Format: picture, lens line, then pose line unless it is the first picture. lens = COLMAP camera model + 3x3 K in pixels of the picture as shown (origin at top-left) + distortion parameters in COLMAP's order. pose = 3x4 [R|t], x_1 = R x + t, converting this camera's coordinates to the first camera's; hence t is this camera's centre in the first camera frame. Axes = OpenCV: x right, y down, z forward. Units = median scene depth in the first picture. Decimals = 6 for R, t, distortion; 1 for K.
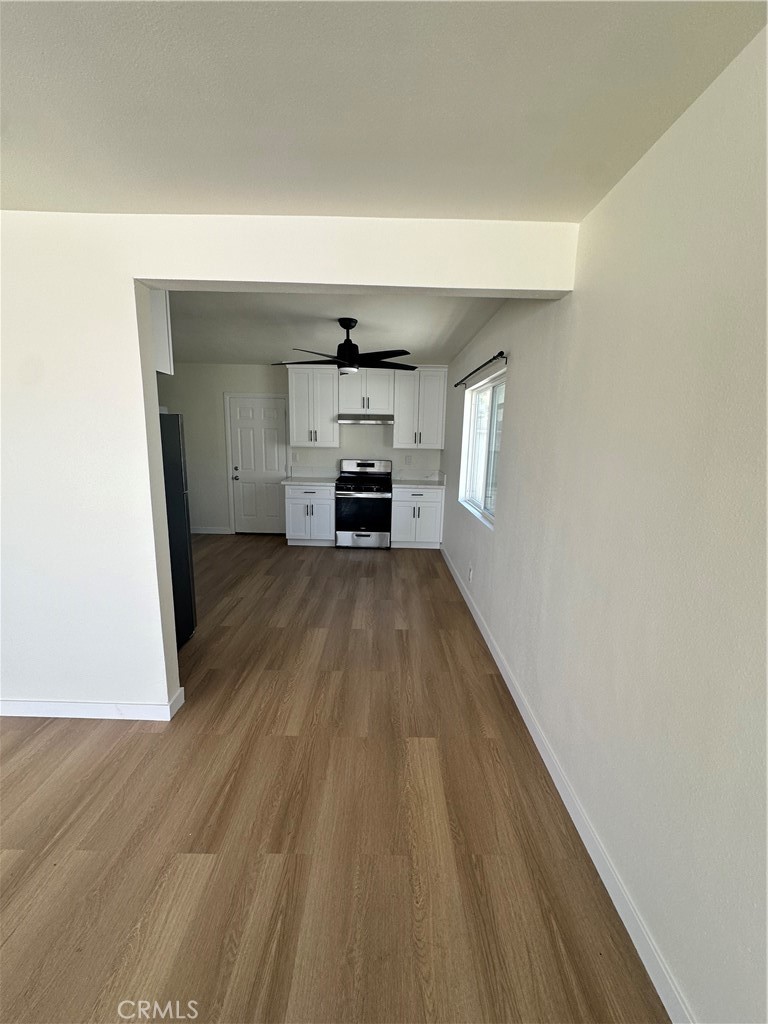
lens RADIAL K [[408.0, 0, 384.0], [0, 408.0, 512.0], [0, 0, 1]] dist [-0.002865, -0.000068]
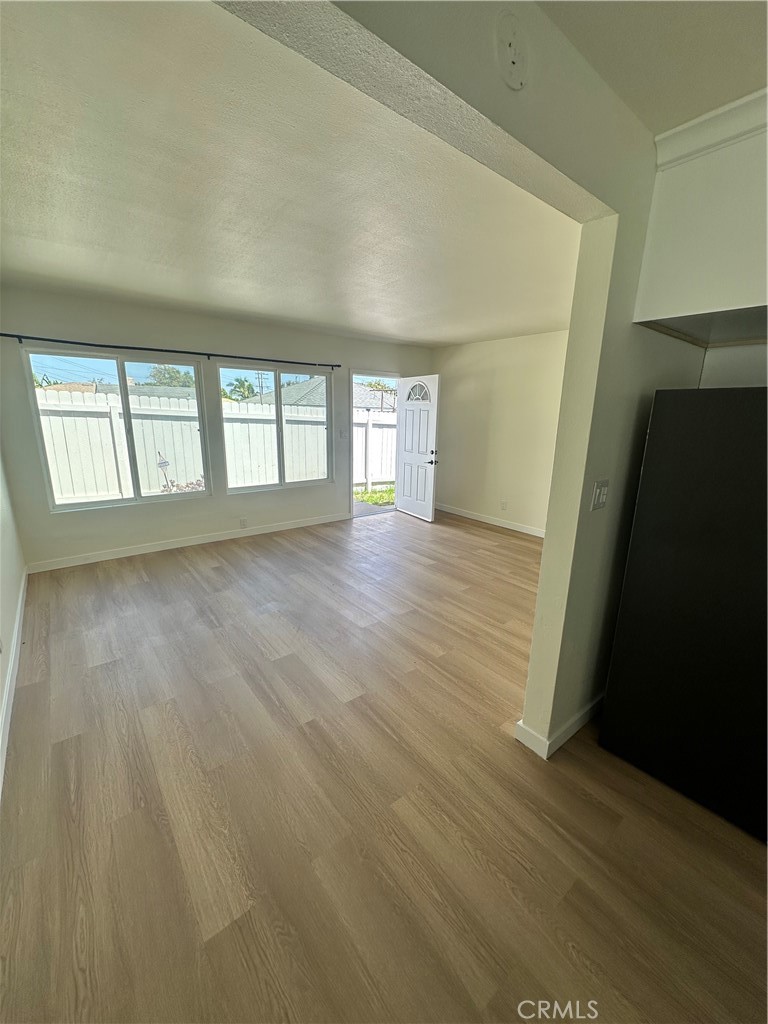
lens RADIAL K [[408.0, 0, 384.0], [0, 408.0, 512.0], [0, 0, 1]] dist [-0.002865, -0.000068]
pose [[-0.783544, 0.109606, -0.611593, 0.110929], [-0.154561, 0.918994, 0.362713, -0.128063], [0.601806, 0.378731, -0.703131, 0.699094]]
